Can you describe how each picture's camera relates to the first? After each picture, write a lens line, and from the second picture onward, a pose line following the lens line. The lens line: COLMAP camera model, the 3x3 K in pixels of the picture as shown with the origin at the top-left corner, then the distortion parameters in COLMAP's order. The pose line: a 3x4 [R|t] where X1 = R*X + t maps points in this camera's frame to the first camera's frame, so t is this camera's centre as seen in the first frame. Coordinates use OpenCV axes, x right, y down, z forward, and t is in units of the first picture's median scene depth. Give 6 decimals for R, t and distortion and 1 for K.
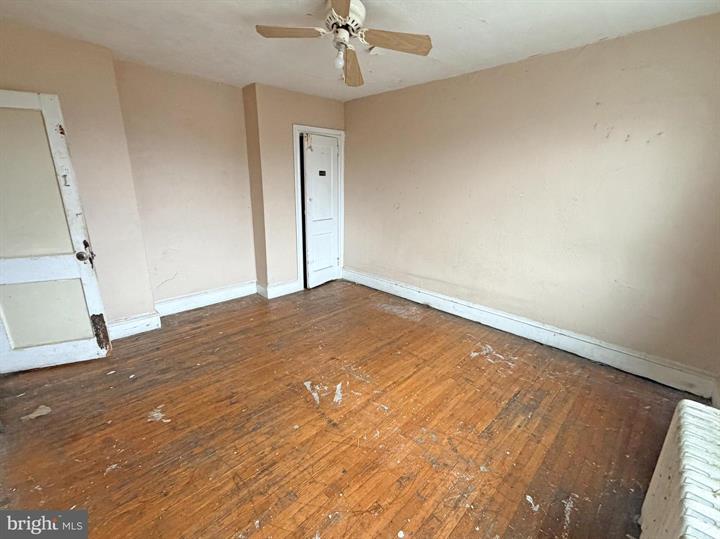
lens RADIAL K [[313.1, 0, 356.8], [0, 313.1, 270.1], [0, 0, 1]] dist [-0.000873, -0.000153]
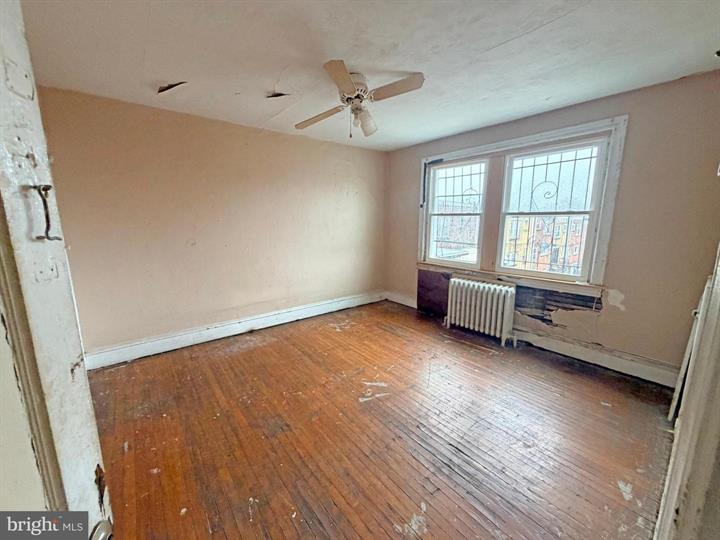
lens RADIAL K [[285.8, 0, 358.2], [0, 285.8, 269.9], [0, 0, 1]] dist [-0.001295, 0.000014]
pose [[0.113458, -0.192651, 0.974686, -0.742545], [0.272045, 0.949553, 0.156016, -0.155990], [-0.955573, 0.247457, 0.160144, 0.539869]]
